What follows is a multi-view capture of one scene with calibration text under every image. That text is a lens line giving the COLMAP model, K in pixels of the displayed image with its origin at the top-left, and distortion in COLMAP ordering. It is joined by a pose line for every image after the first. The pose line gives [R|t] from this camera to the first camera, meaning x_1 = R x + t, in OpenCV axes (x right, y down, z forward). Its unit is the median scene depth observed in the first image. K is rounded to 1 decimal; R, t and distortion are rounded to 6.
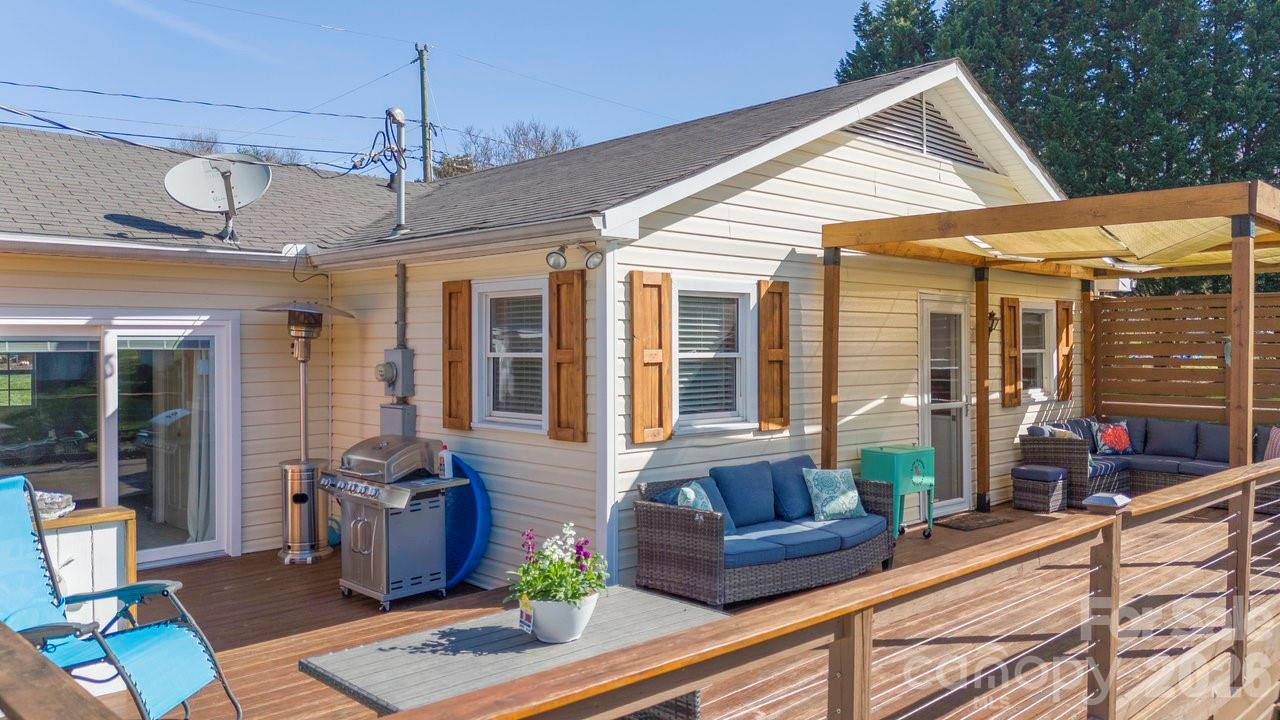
lens RADIAL K [[931.8, 0, 640.0], [0, 931.8, 360.0], [0, 0, 1]] dist [0.068378, -0.079029]
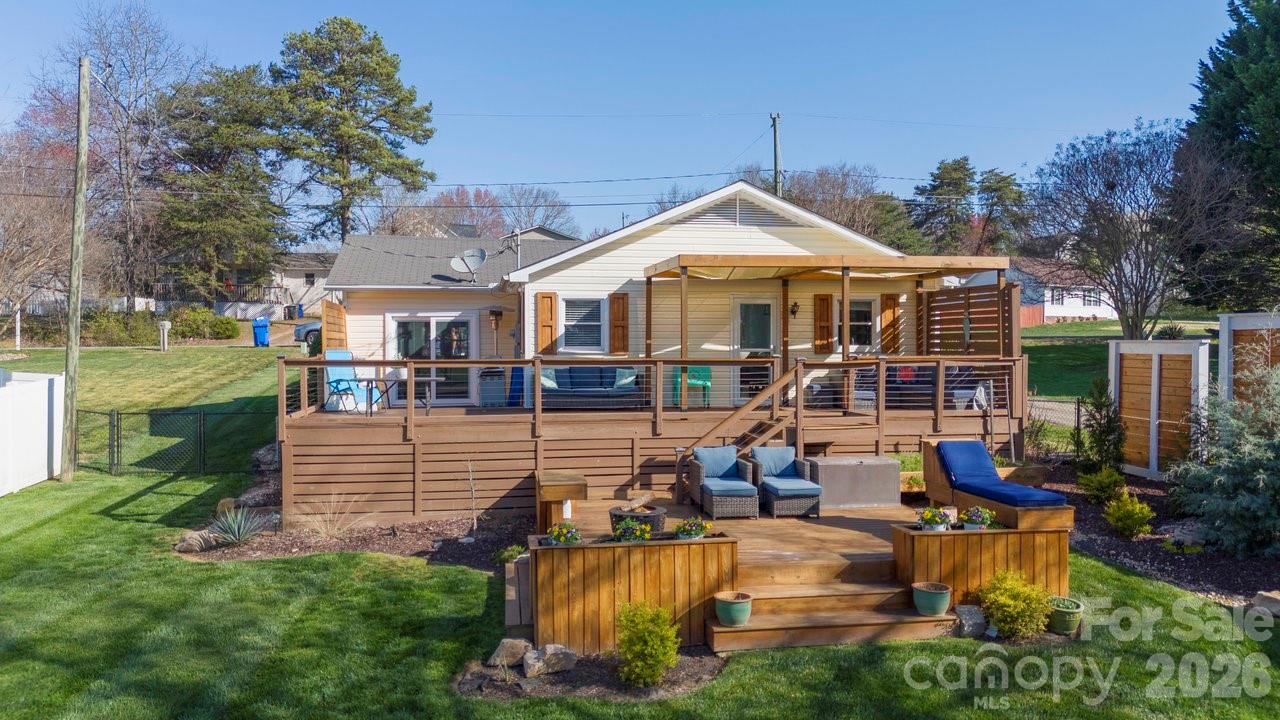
lens RADIAL K [[931.8, 0, 640.0], [0, 931.8, 360.0], [0, 0, 1]] dist [0.068378, -0.079029]
pose [[0.824266, 0.007995, -0.566147, 1.513007], [-0.007701, 0.999966, 0.002908, 0.079824], [0.566151, 0.001963, 0.824299, -0.929210]]
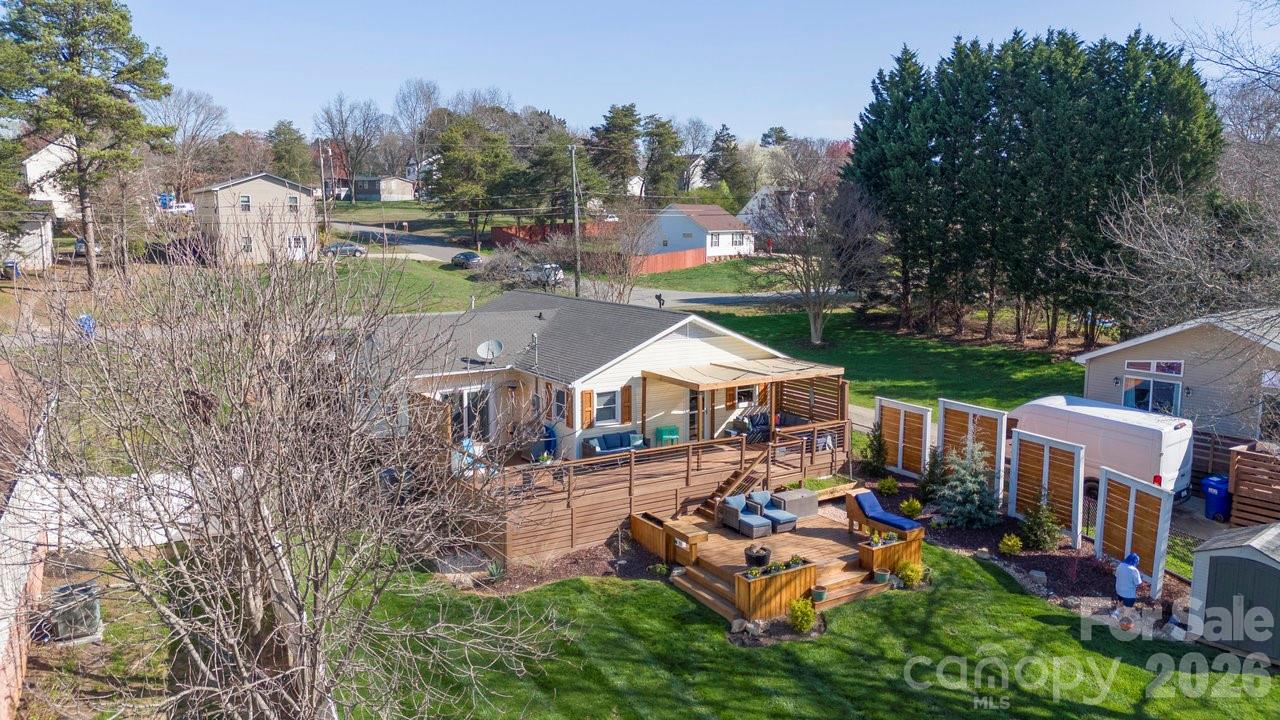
lens RADIAL K [[931.8, 0, 640.0], [0, 931.8, 360.0], [0, 0, 1]] dist [0.068378, -0.079029]
pose [[0.980226, 0.030761, -0.195478, 0.933204], [-0.005258, 0.991544, 0.129665, -0.679356], [0.197814, -0.126073, 0.972098, -2.692666]]
